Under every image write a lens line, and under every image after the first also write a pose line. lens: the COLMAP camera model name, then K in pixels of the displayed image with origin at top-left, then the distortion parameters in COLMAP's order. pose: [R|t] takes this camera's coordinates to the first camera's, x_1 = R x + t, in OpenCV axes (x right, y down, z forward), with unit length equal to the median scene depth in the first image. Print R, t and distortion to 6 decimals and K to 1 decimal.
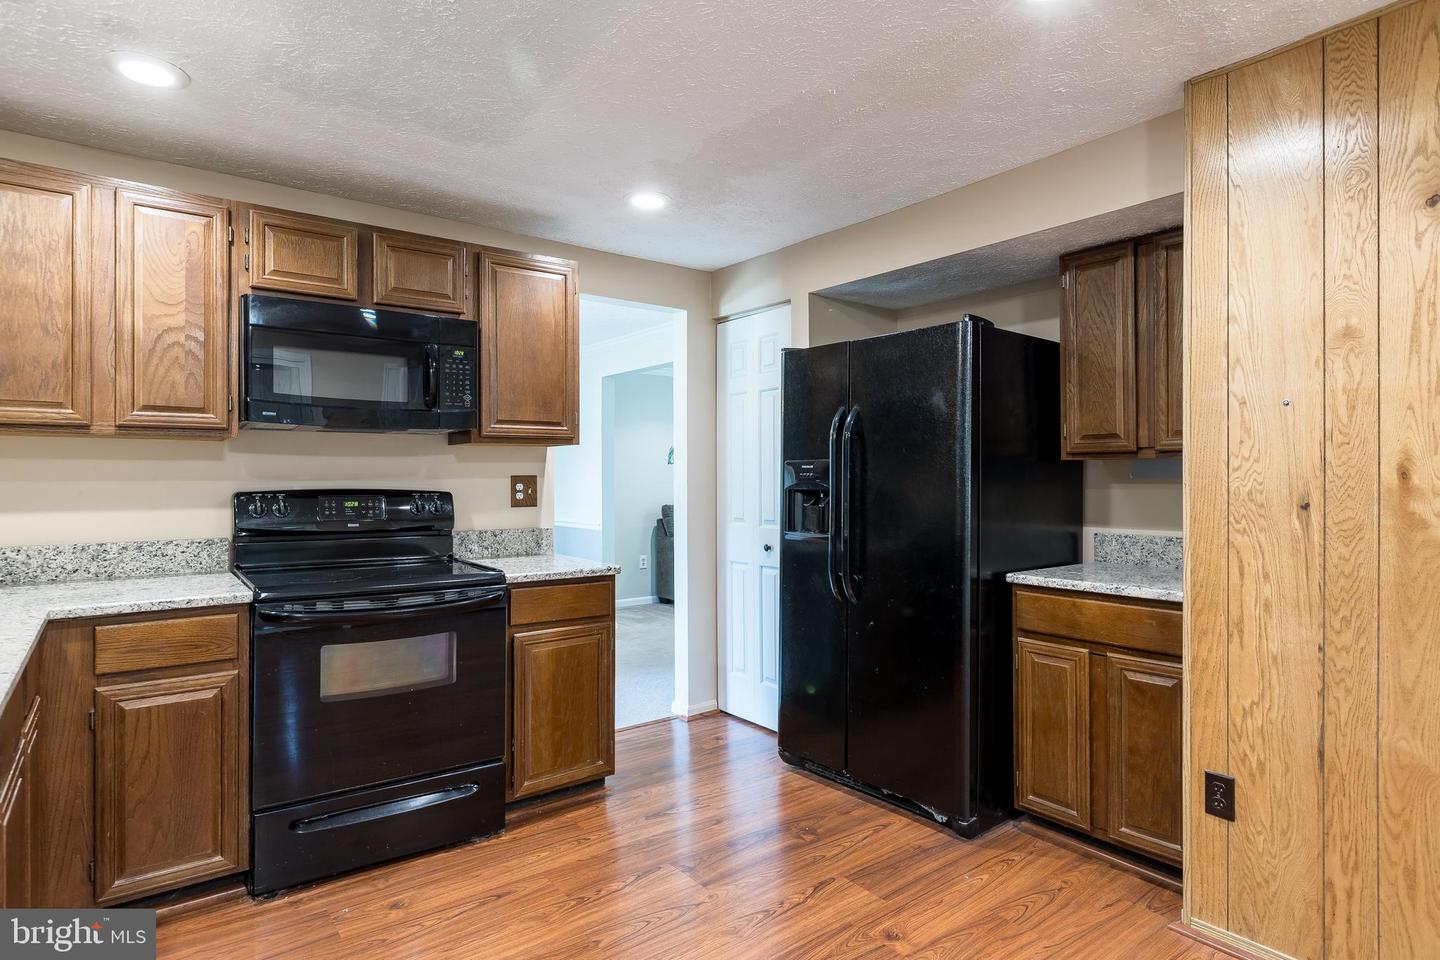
lens RADIAL K [[777.6, 0, 711.4], [0, 777.6, 479.1], [0, 0, 1]] dist [0.000177, -0.000525]
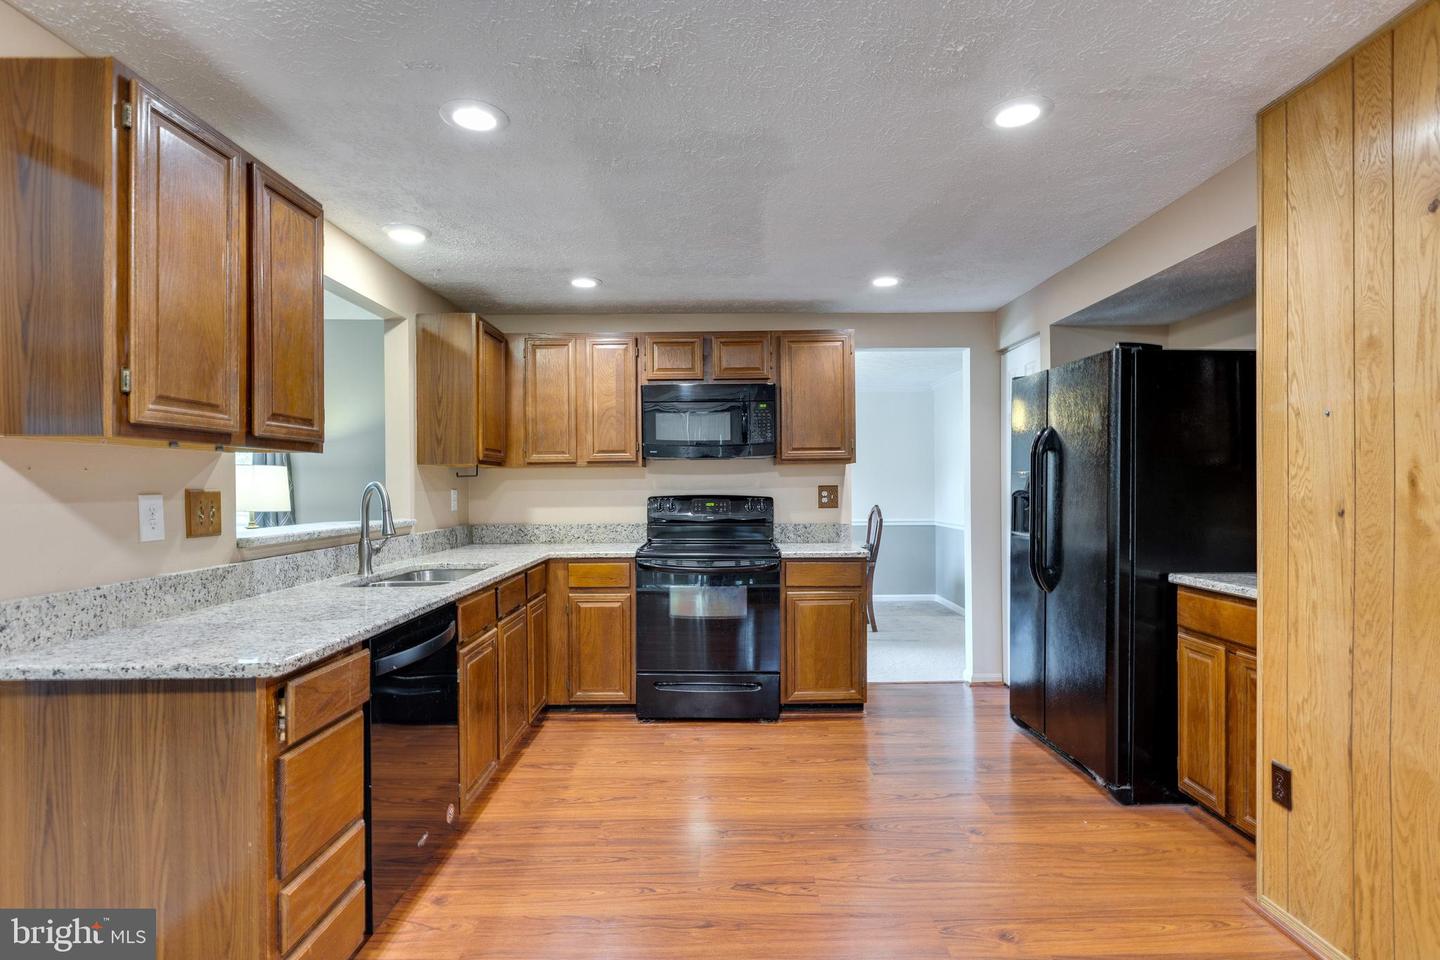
lens RADIAL K [[710.1, 0, 717.7], [0, 710.1, 493.4], [0, 0, 1]] dist [-0.000968, -0.000154]
pose [[0.798888, -0.000043, -0.601480, 0.604795], [0.005922, 0.999952, 0.007794, -0.002864], [0.601451, -0.009788, 0.798850, -0.226666]]
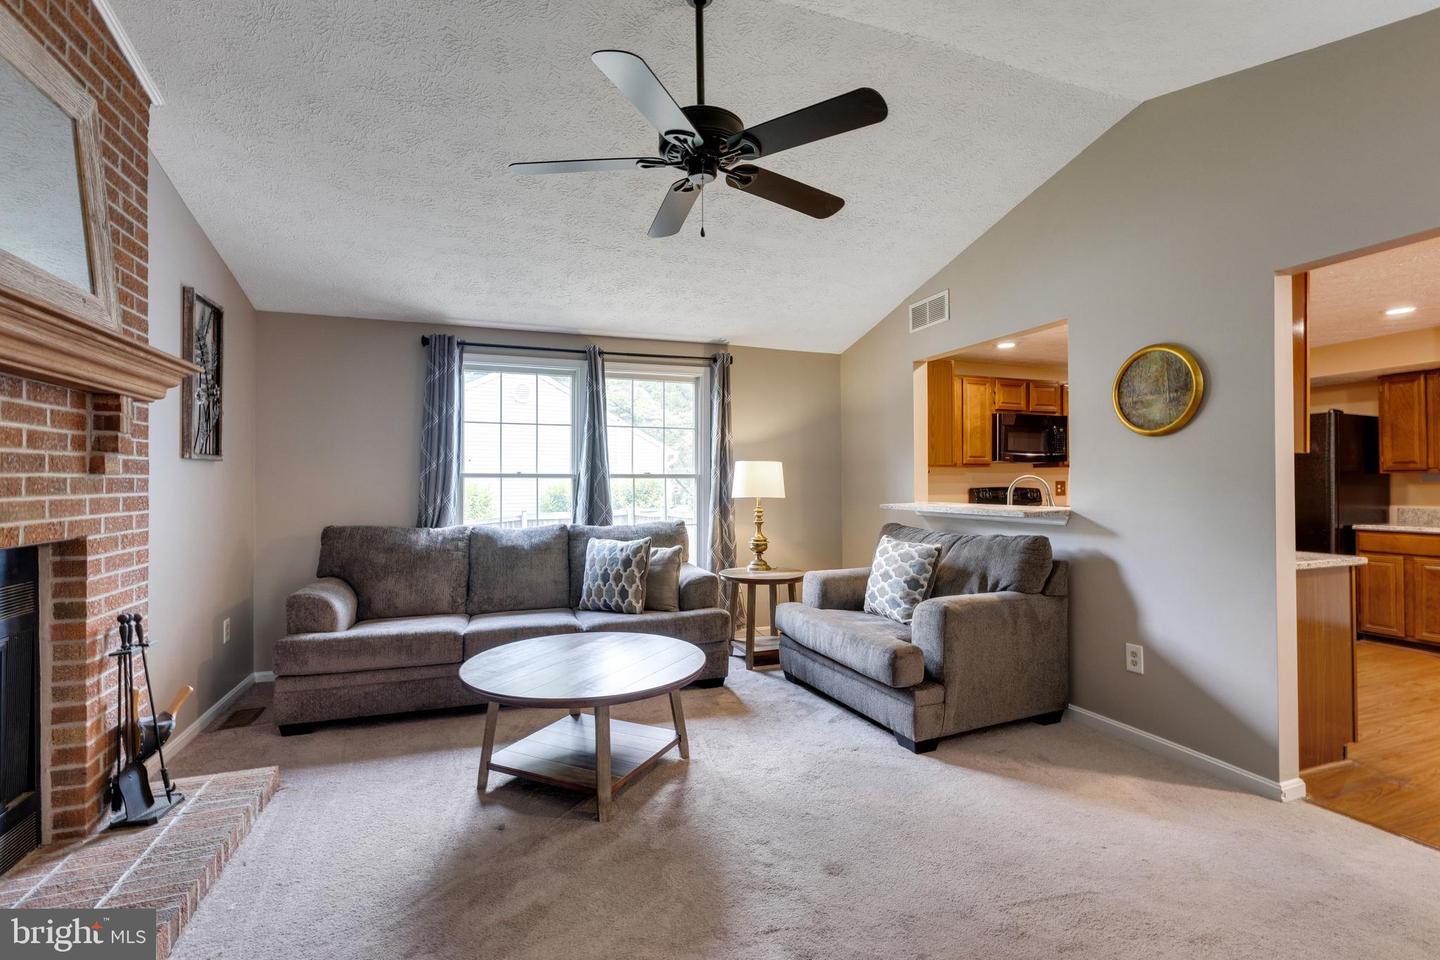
lens RADIAL K [[646.4, 0, 720.0], [0, 646.4, 480.0], [0, 0, 1]] dist [-0.000142, 0.000164]
pose [[0.958468, -0.002109, -0.285194, -1.043818], [-0.000220, 0.999967, -0.008136, 0.011350], [0.285201, 0.007861, 0.958435, -1.622903]]
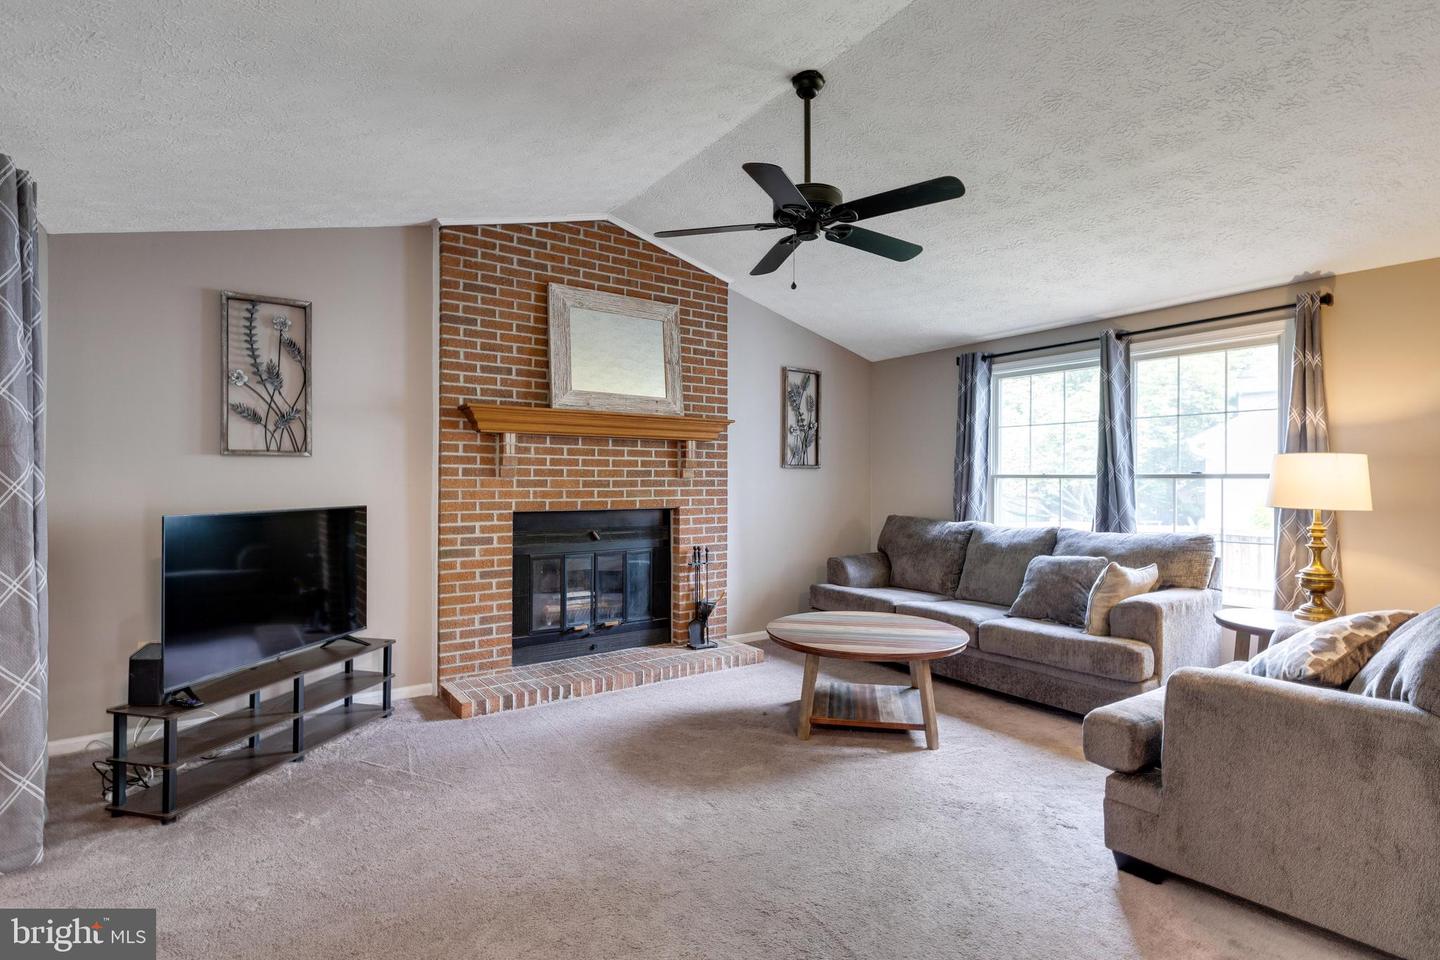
lens RADIAL K [[689.0, 0, 720.0], [0, 689.0, 480.0], [0, 0, 1]] dist [-0.000290, 0.000130]
pose [[-0.027164, -0.000690, -0.999631, 0.039161], [-0.008618, 0.999963, -0.000456, 0.000562], [0.999594, 0.008603, -0.027169, -0.742009]]
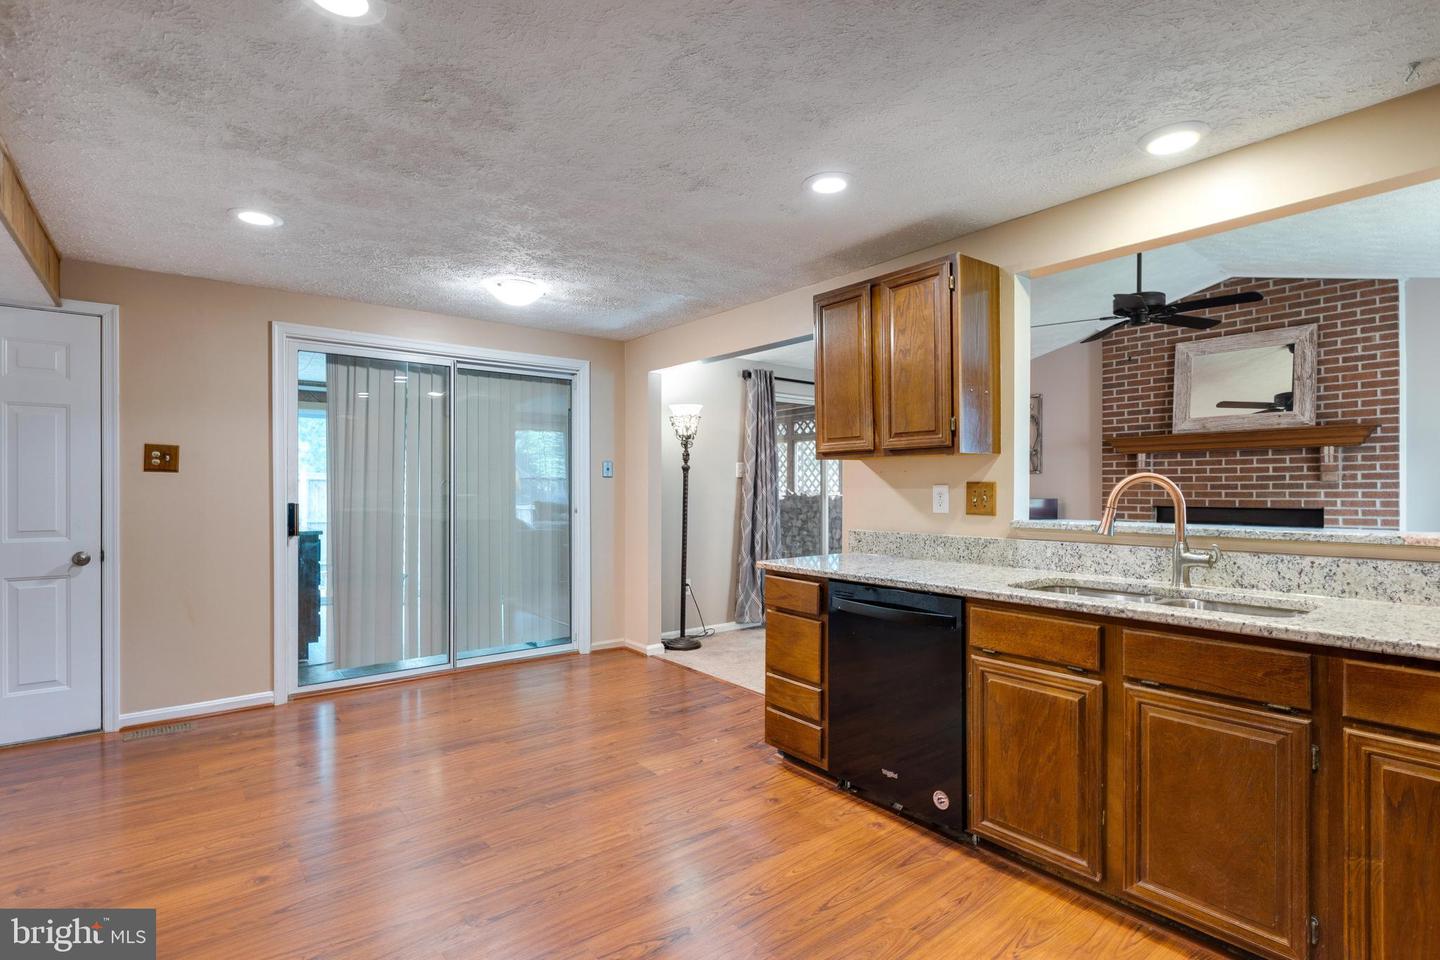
lens RADIAL K [[698.9, 0, 720.5], [0, 698.9, 483.6], [0, 0, 1]] dist [-0.002173, -0.000183]
pose [[-0.999814, 0.003761, -0.018930, -0.030964], [0.003784, 0.999992, -0.001163, -0.001729], [0.018926, -0.001235, -0.999820, 1.533950]]
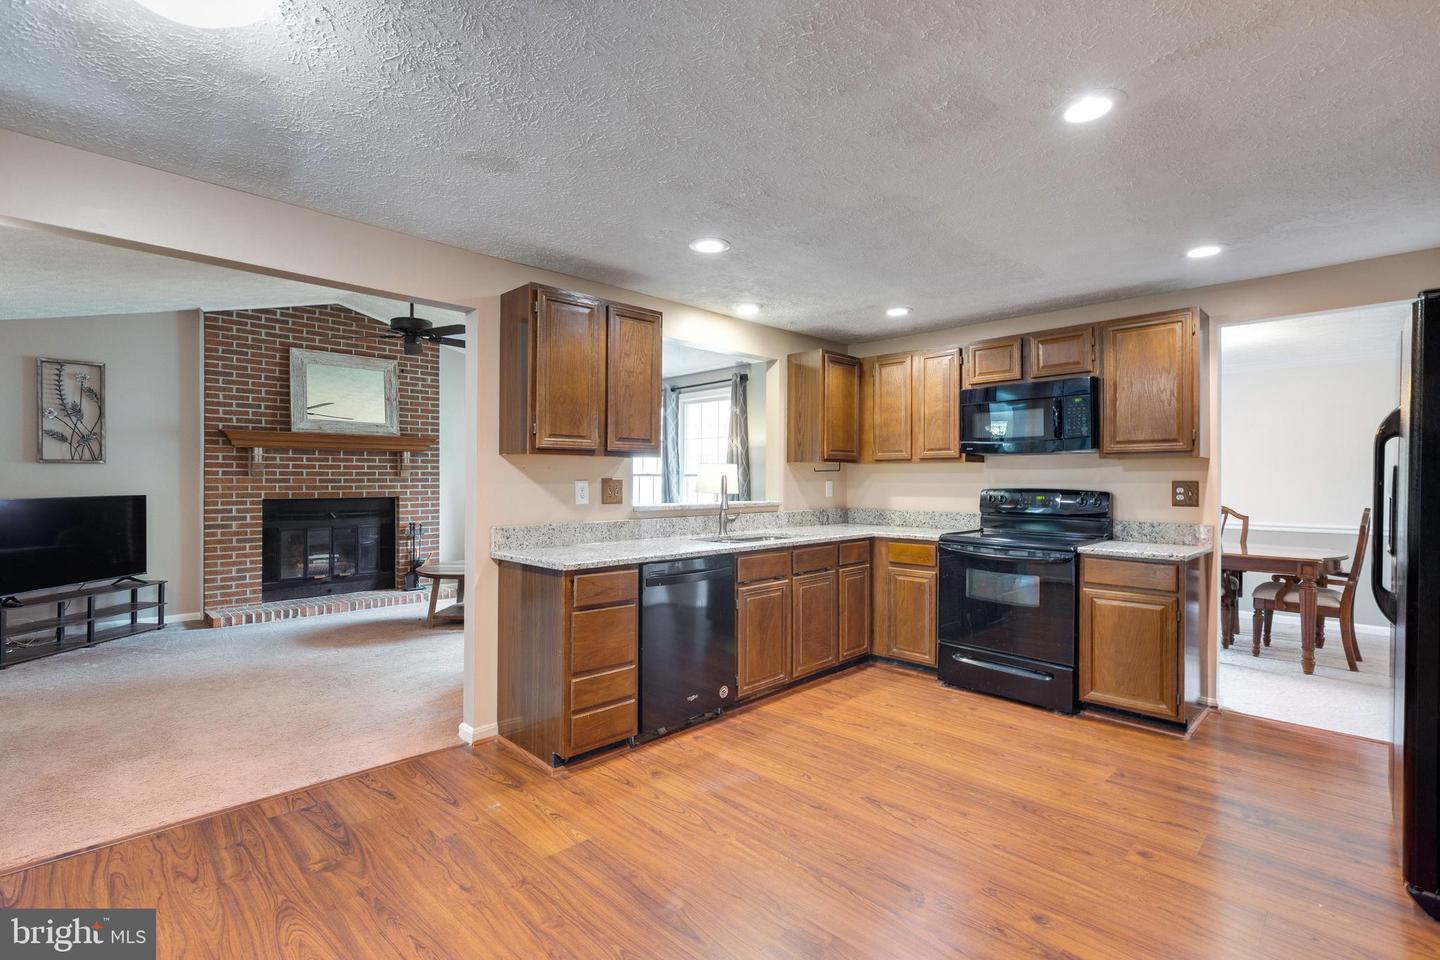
lens RADIAL K [[655.4, 0, 717.5], [0, 655.4, 480.9], [0, 0, 1]] dist [0.001995, -0.000718]
pose [[0.135073, 0.004274, -0.990826, 1.162633], [-0.006564, 0.999973, 0.003418, -0.006527], [0.990814, 0.006042, 0.135097, 0.178990]]
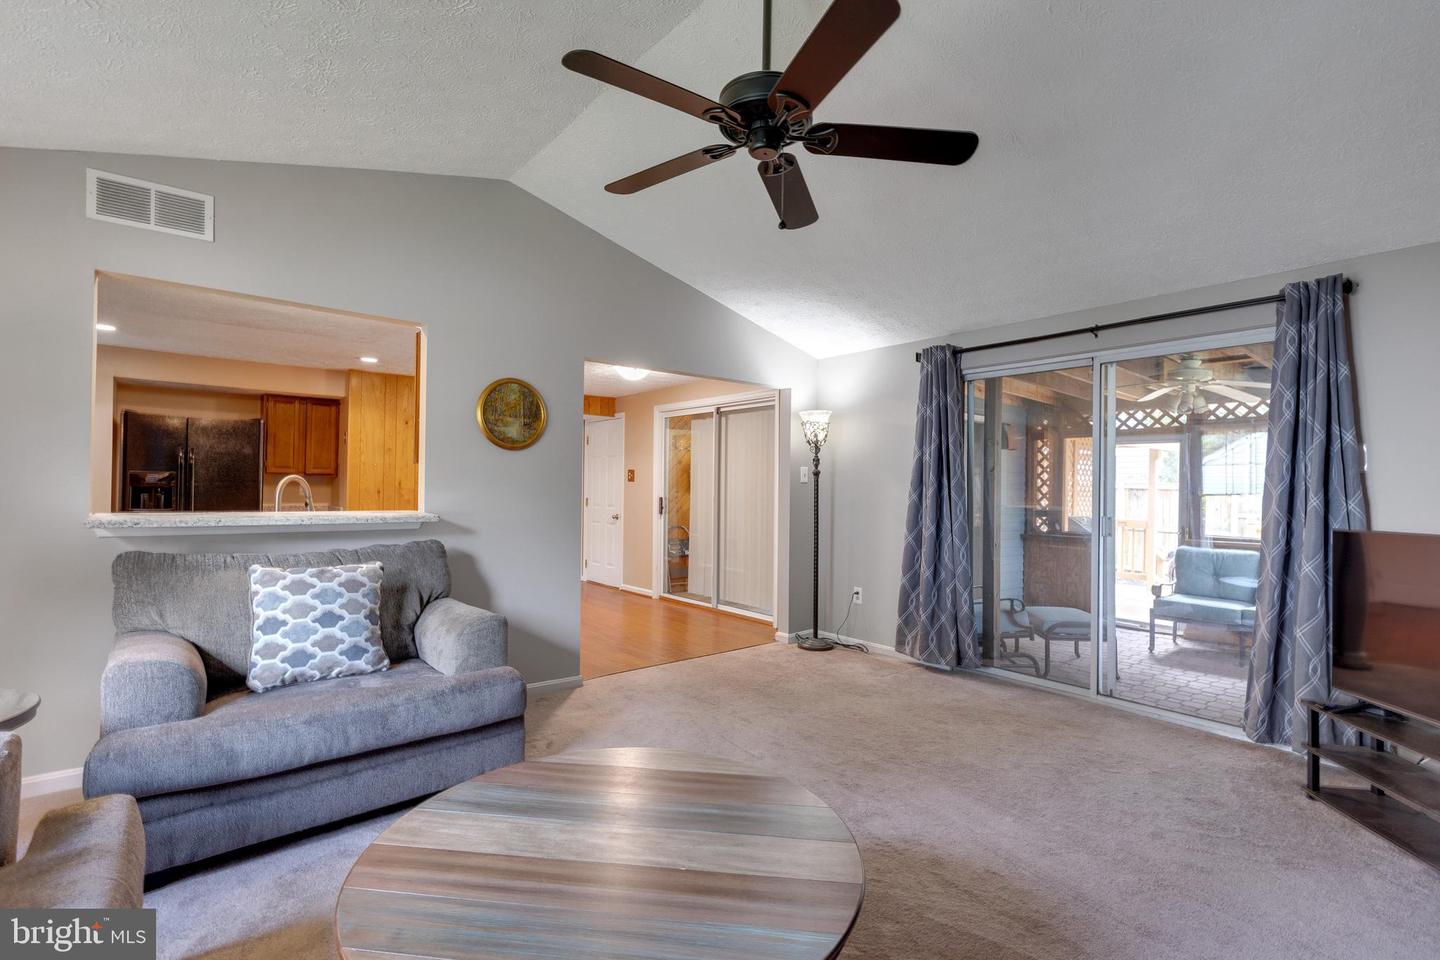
lens RADIAL K [[646.0, 0, 712.9], [0, 646.0, 485.3], [0, 0, 1]] dist [-0.001699, -0.000790]
pose [[-0.040470, 0.008782, 0.999142, -2.321182], [-0.010606, 0.999901, -0.009218, 0.011183], [-0.999124, -0.010970, -0.040373, -0.502726]]
